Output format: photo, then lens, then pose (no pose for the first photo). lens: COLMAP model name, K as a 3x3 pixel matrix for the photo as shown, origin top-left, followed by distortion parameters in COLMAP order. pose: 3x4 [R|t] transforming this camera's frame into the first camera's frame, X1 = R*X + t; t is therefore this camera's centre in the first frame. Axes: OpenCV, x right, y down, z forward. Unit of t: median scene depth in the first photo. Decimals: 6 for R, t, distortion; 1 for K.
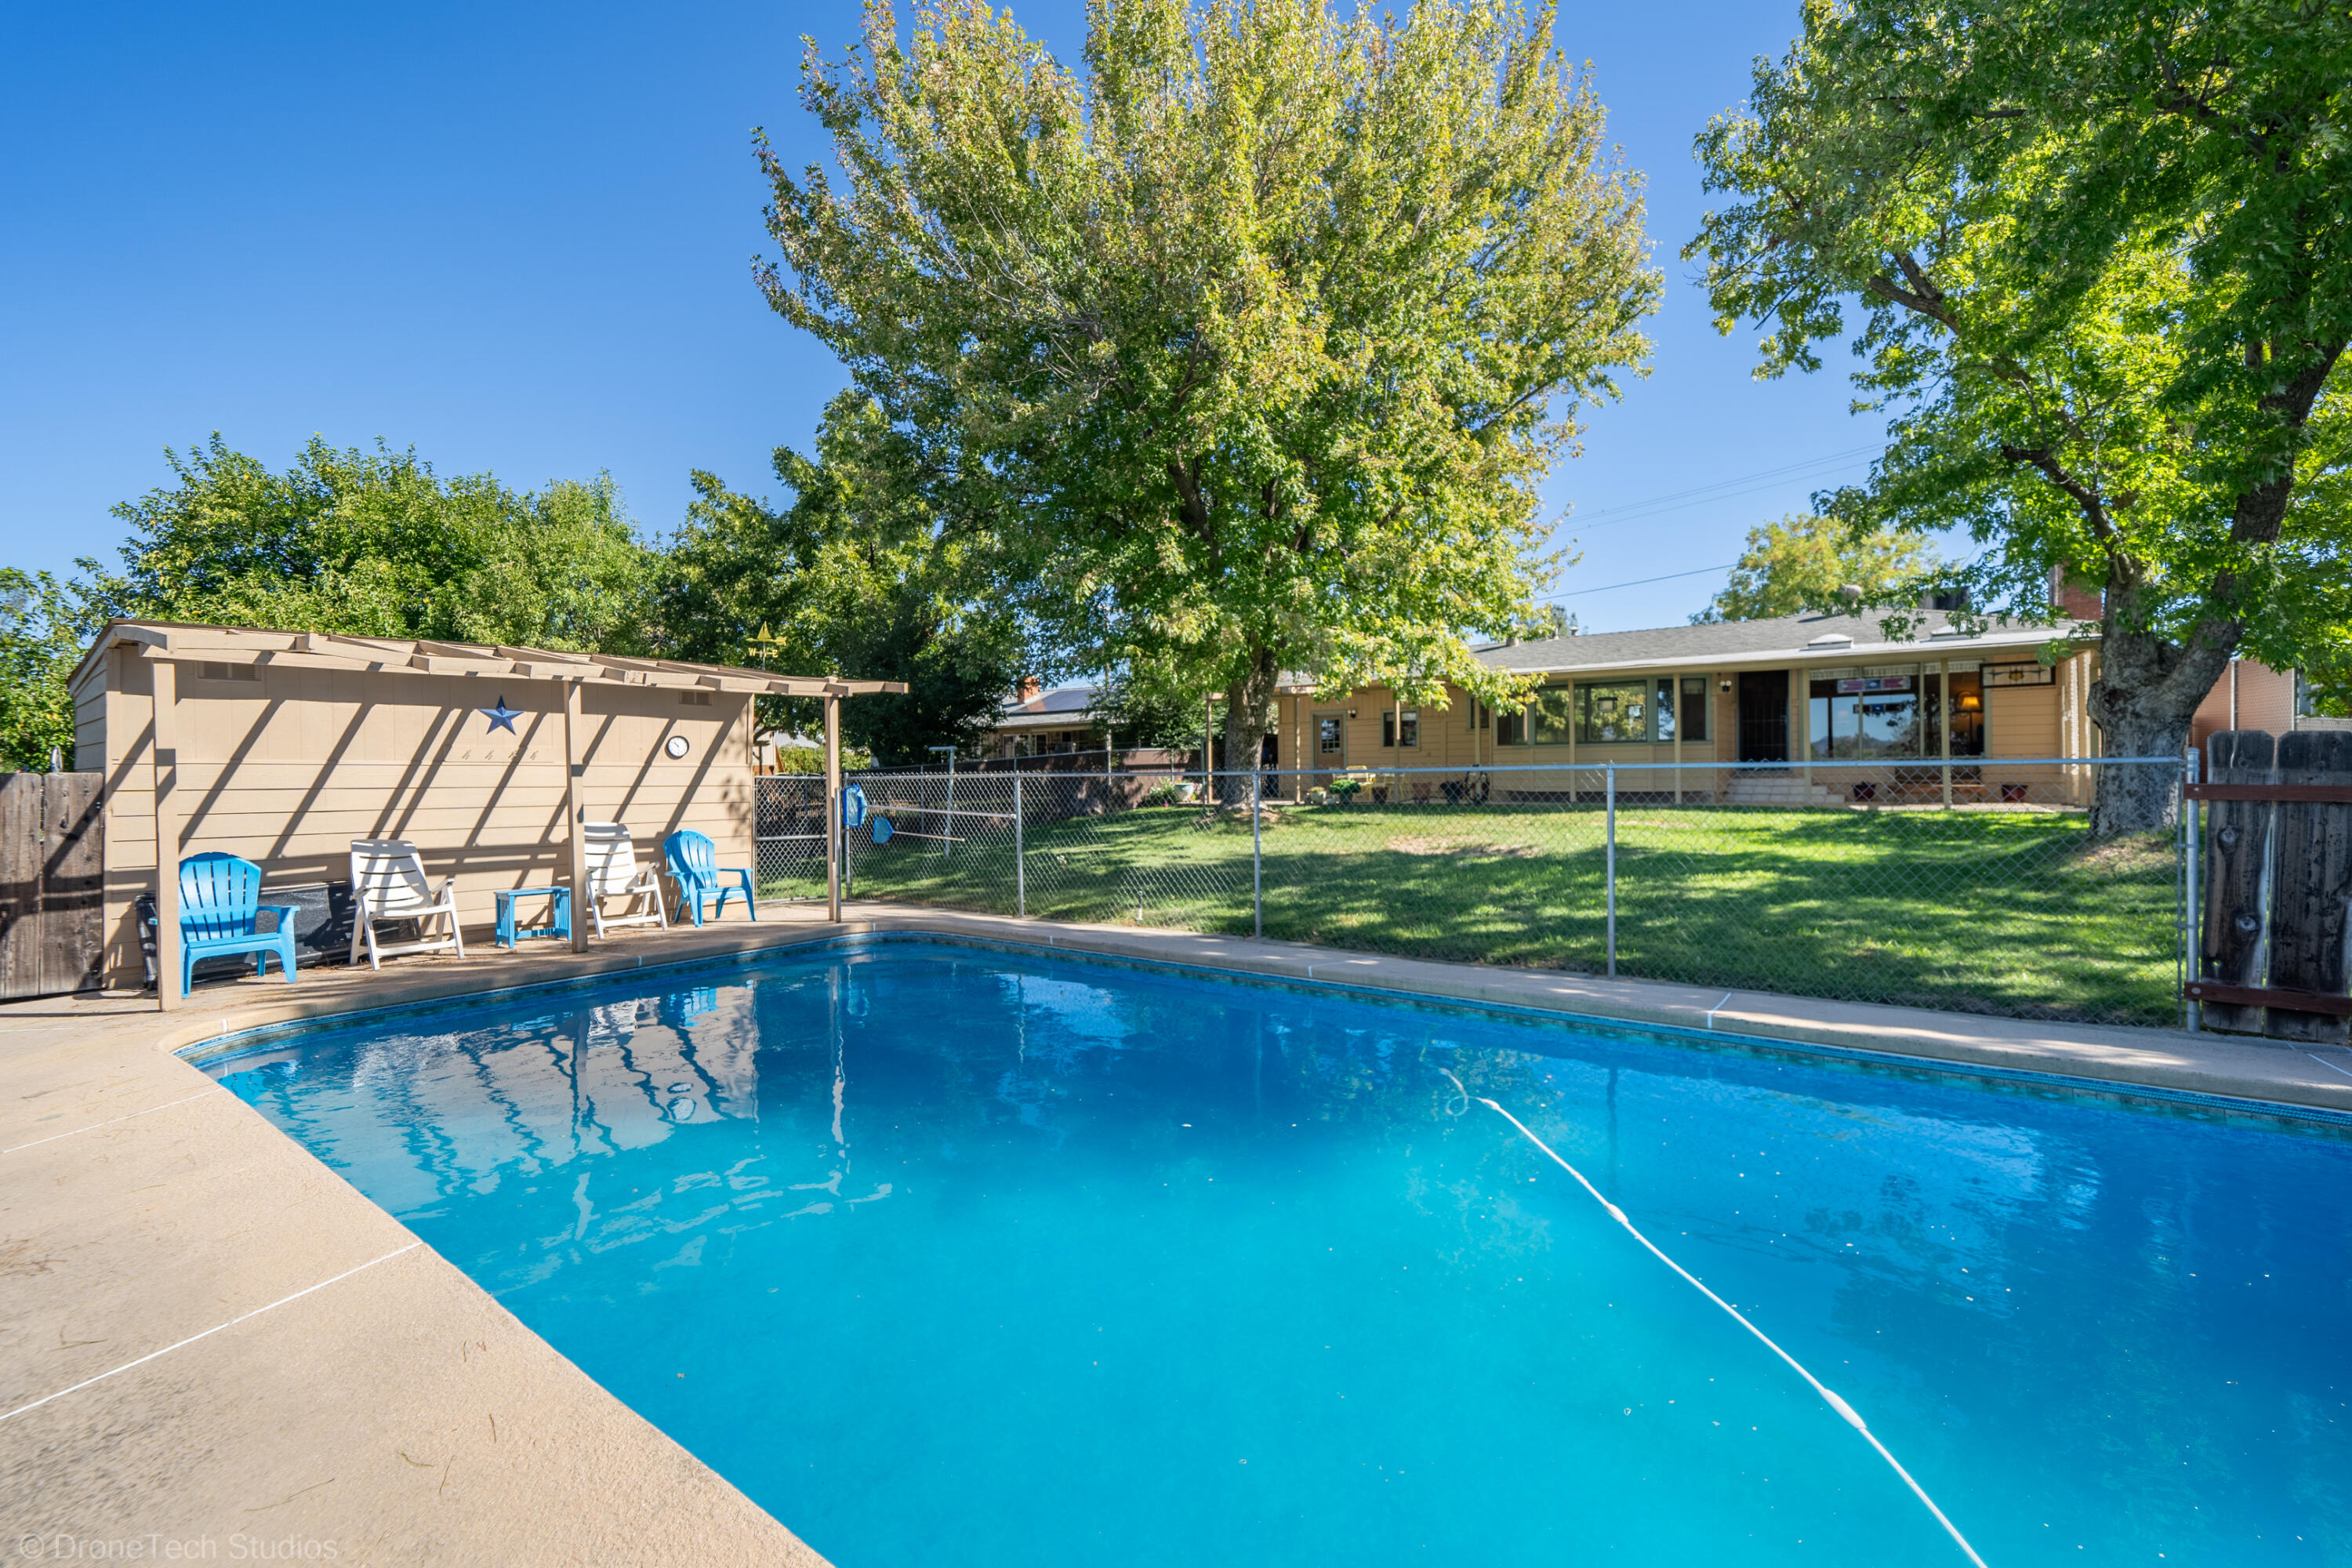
lens RADIAL K [[1013.1, 0, 1165.0], [0, 1013.1, 769.9], [0, 0, 1]] dist [0.002779, 0.000634]
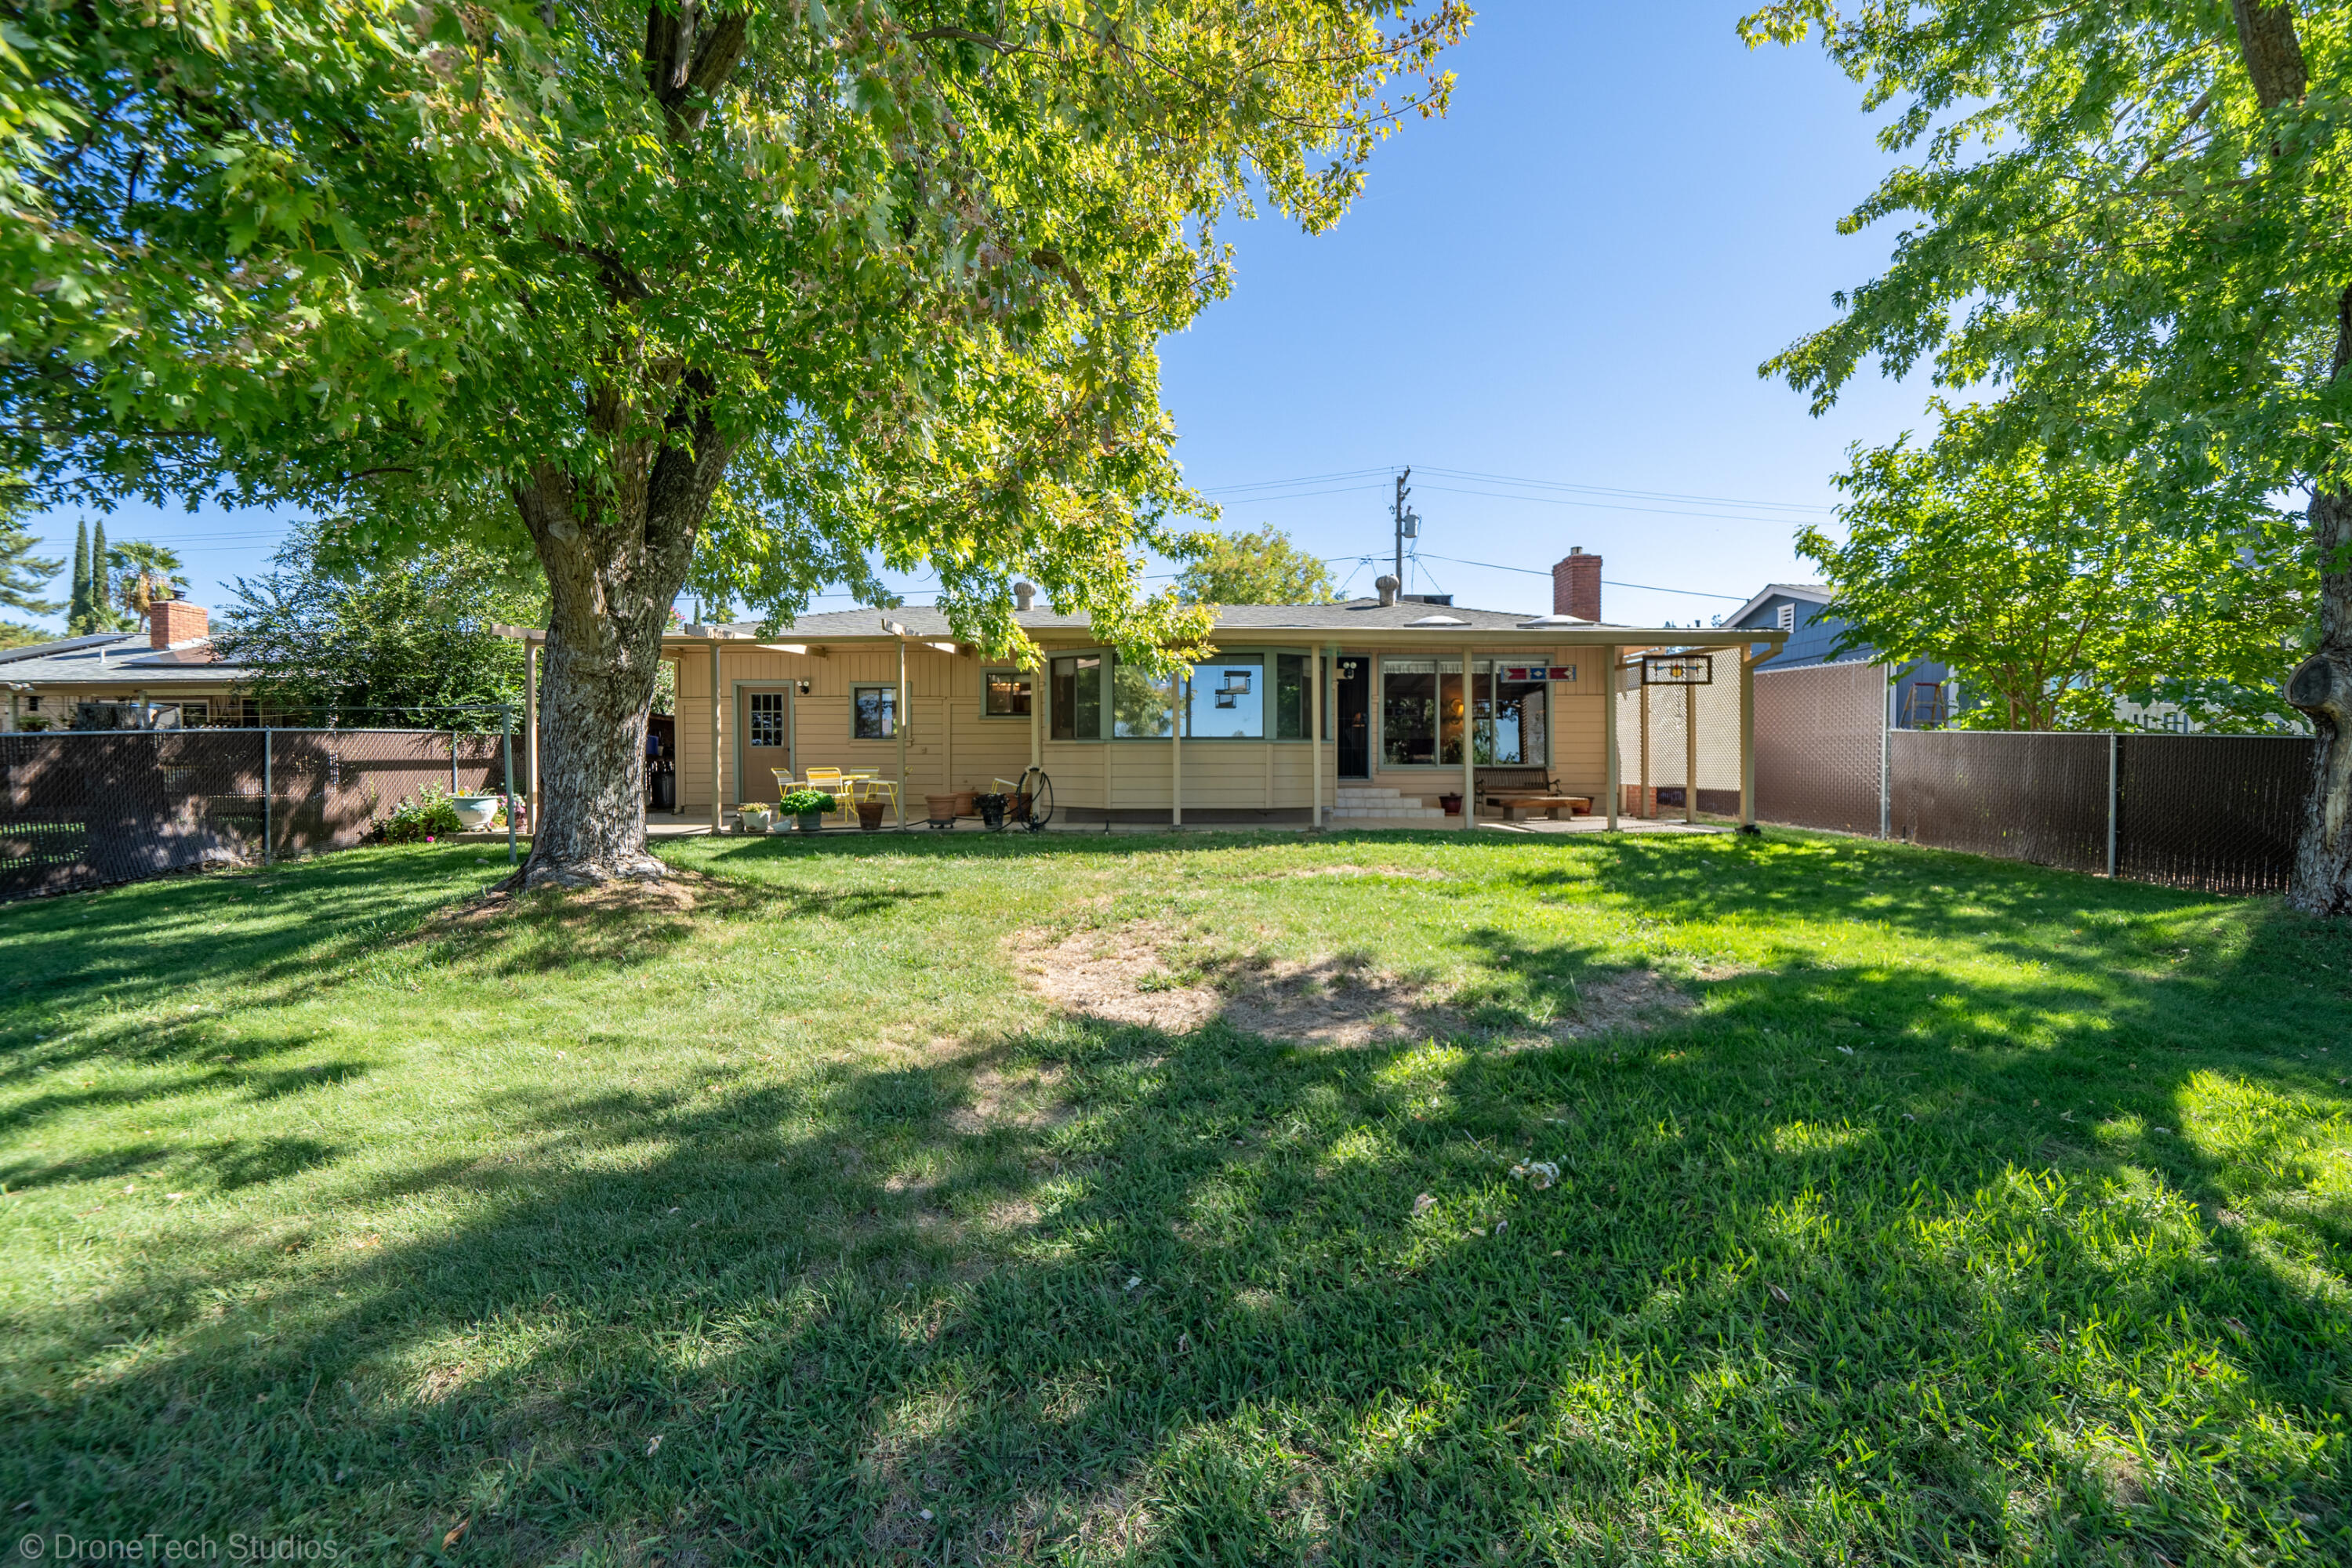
lens RADIAL K [[915.9, 0, 1219.6], [0, 915.9, 758.0], [0, 0, 1]] dist [0.000087, 0.000016]
pose [[0.791196, 0.003996, 0.611550, 0.082684], [-0.006078, 0.999981, 0.001328, -0.026260], [-0.611533, -0.004768, 0.791205, 0.912894]]
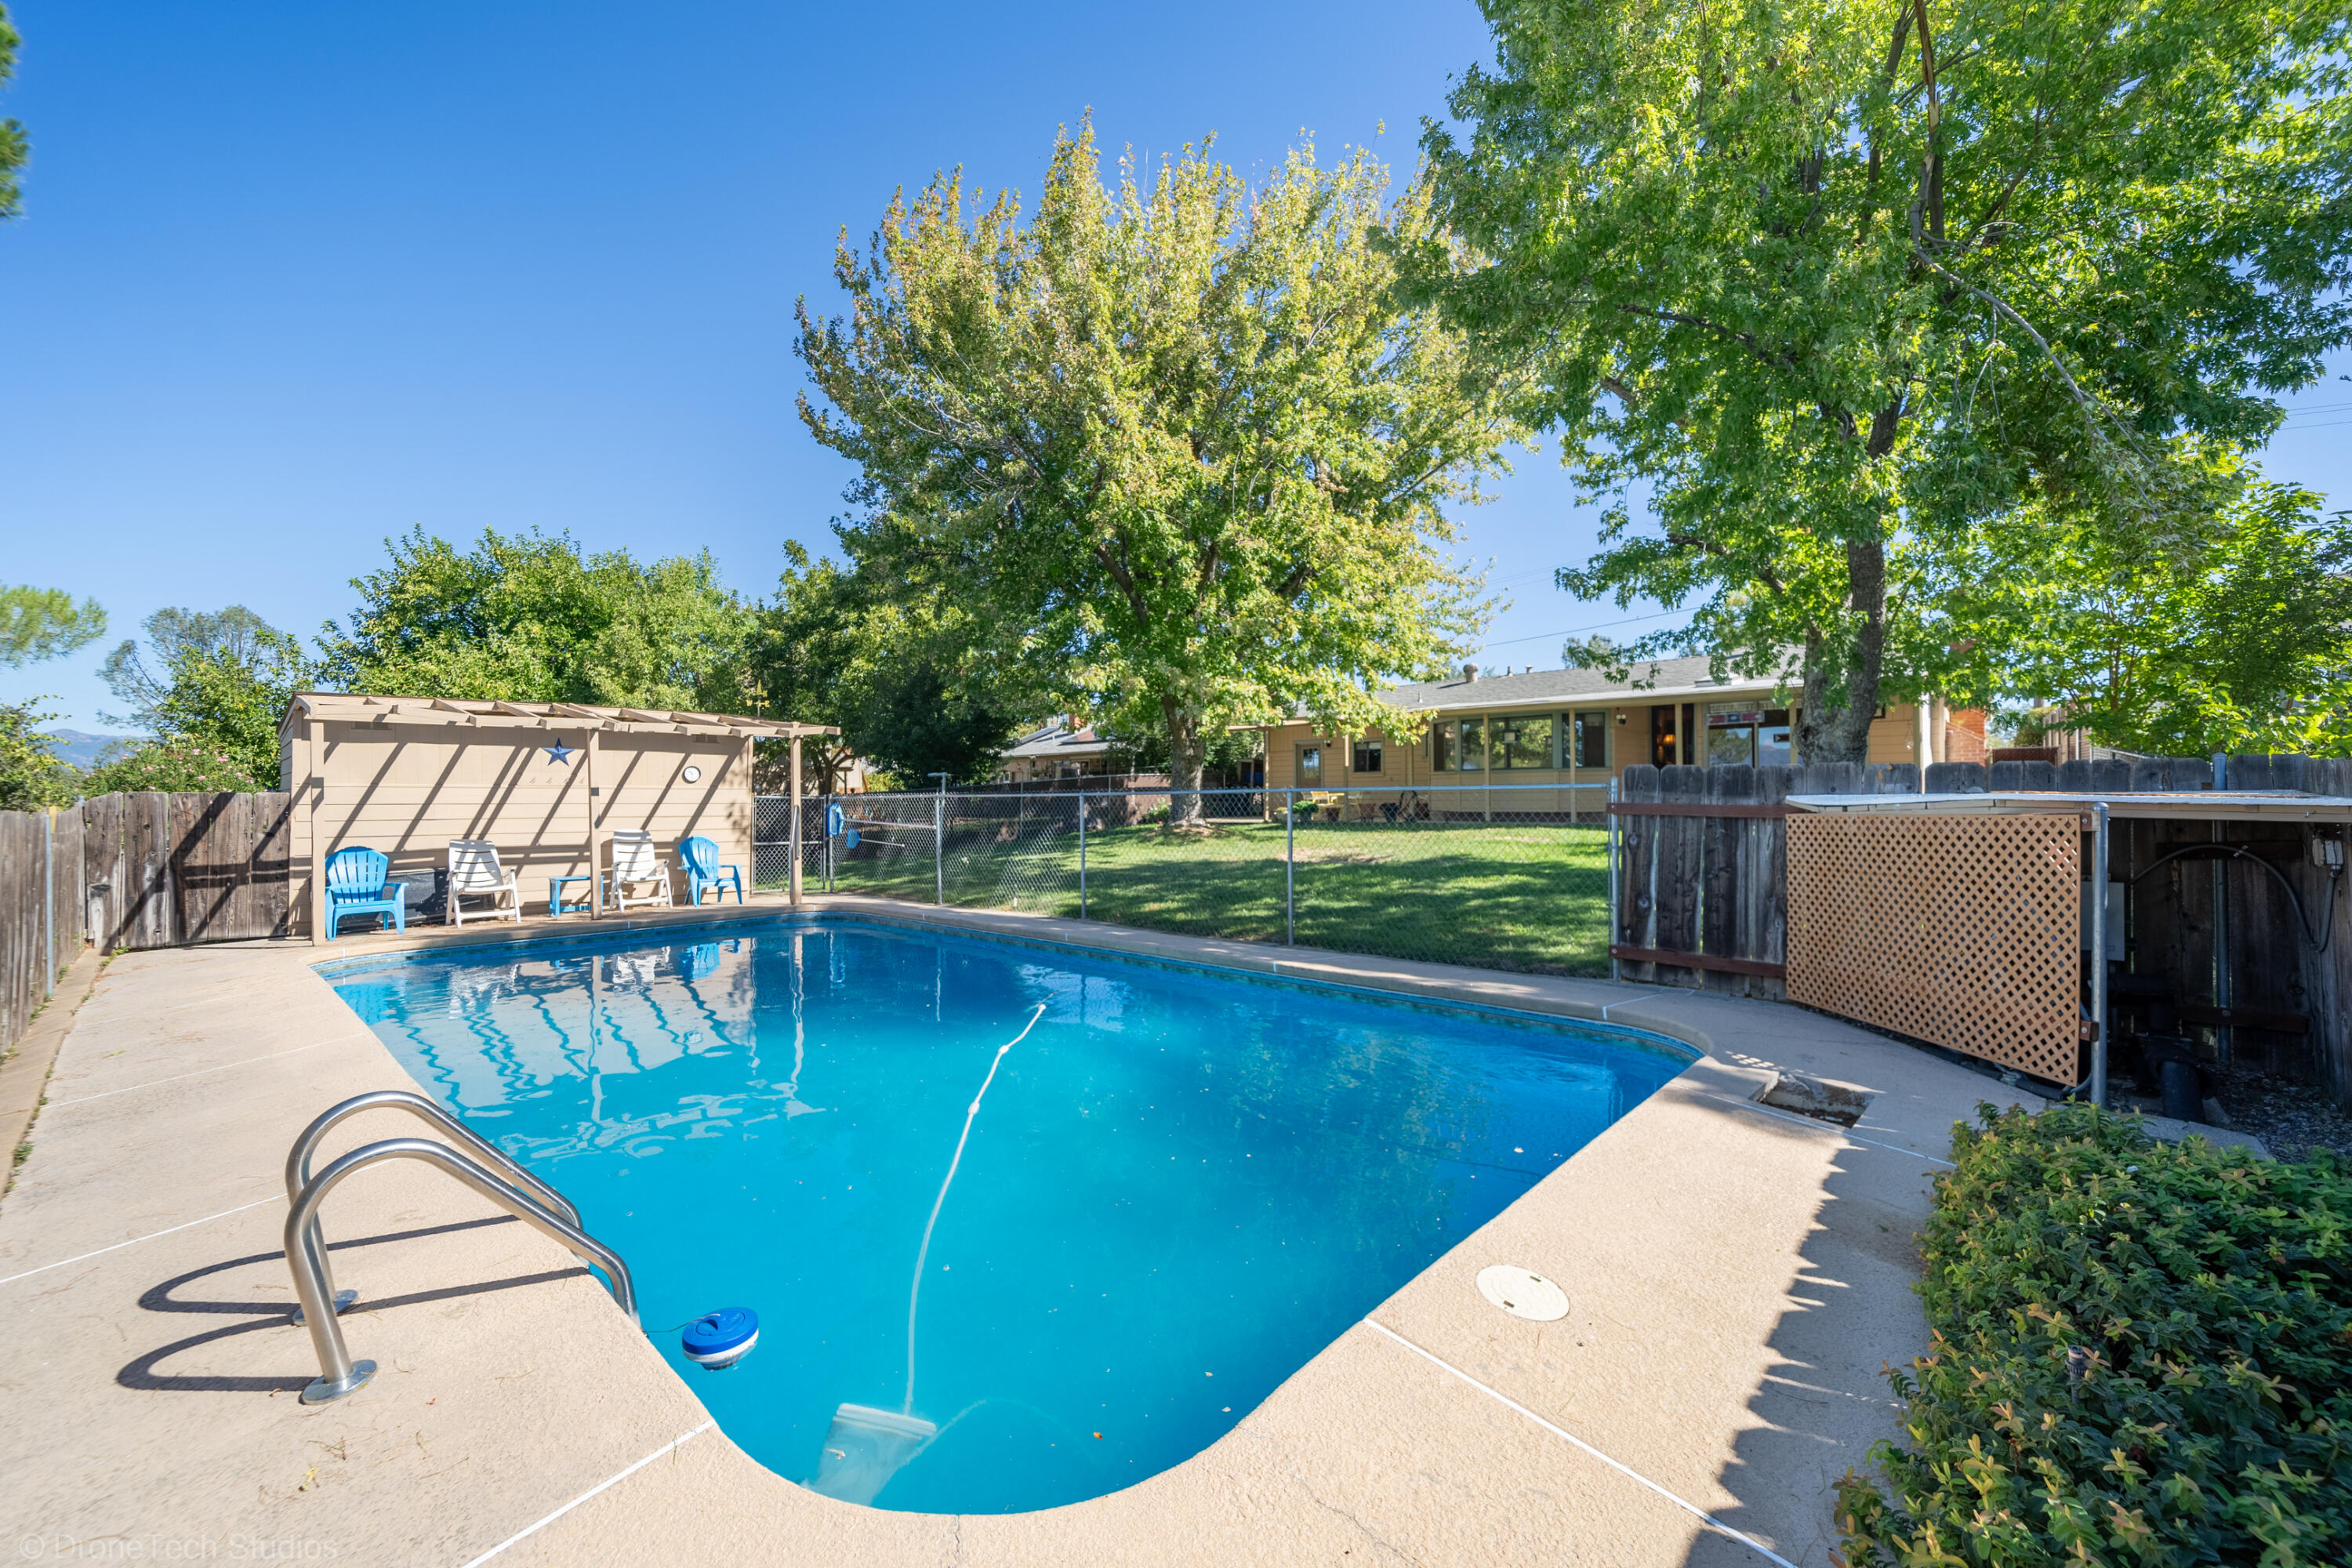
lens RADIAL K [[936.1, 0, 1152.2], [0, 936.1, 776.5], [0, 0, 1]] dist [-0.000757, -0.000266]
pose [[0.994986, 0.000624, -0.100014, 0.241826], [-0.002304, 0.999858, -0.016682, -0.000414], [0.099989, 0.016829, 0.994846, -0.167224]]
